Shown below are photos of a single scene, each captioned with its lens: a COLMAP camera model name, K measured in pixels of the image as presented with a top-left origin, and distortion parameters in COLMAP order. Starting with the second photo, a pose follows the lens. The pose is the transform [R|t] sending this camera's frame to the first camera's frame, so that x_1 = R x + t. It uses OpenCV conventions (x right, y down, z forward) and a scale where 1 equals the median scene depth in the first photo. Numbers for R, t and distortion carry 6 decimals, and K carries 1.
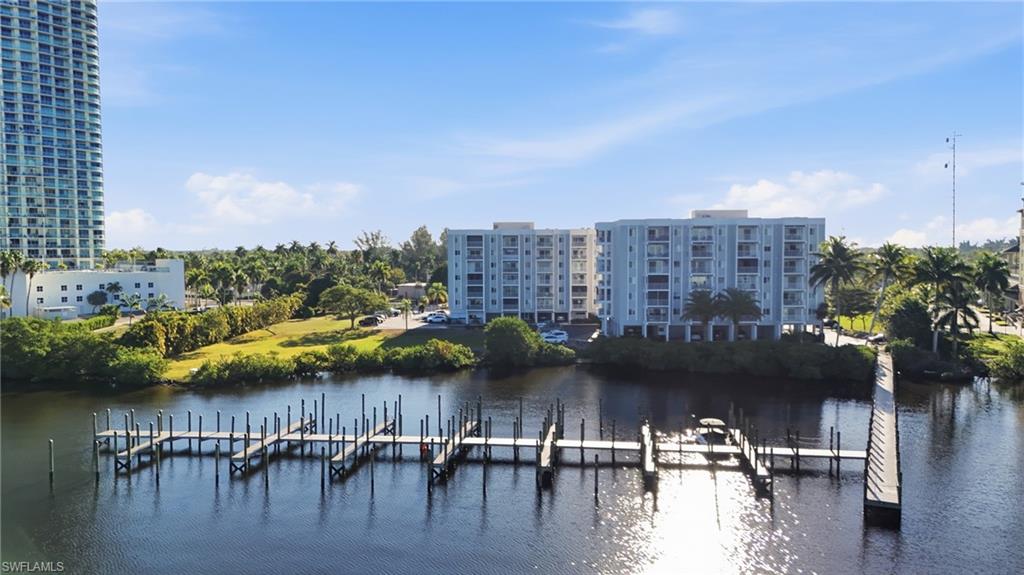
lens RADIAL K [[755.7, 0, 512.0], [0, 755.7, 287.5], [0, 0, 1]] dist [0.024692, -0.007698]
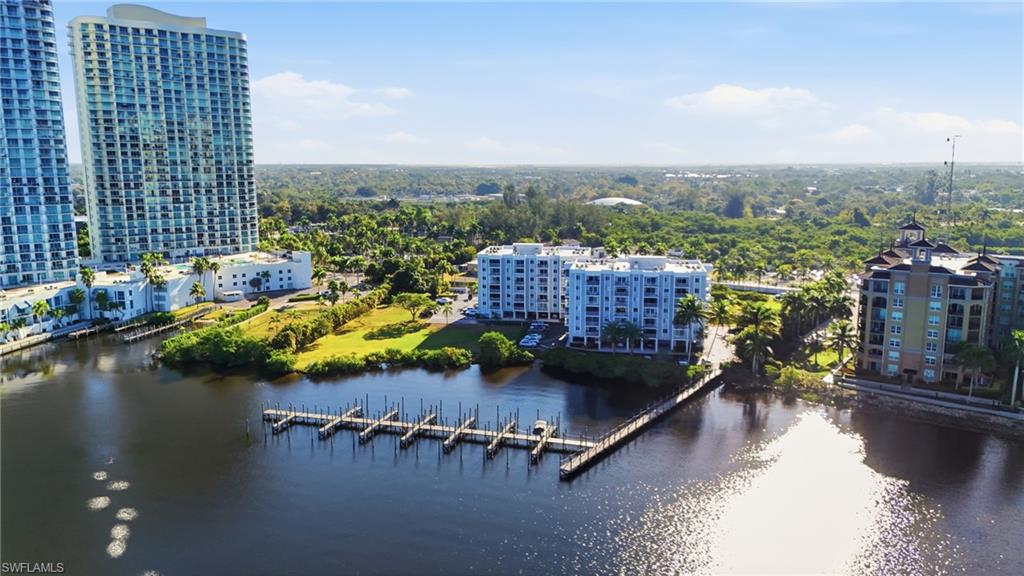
lens RADIAL K [[755.7, 0, 512.0], [0, 755.7, 288.0], [0, 0, 1]] dist [0.024692, -0.007698]
pose [[0.986279, 0.027418, -0.162792, 0.219804], [-0.007963, 0.992865, 0.118976, -0.185963], [0.164892, -0.116047, 0.979461, -0.426034]]
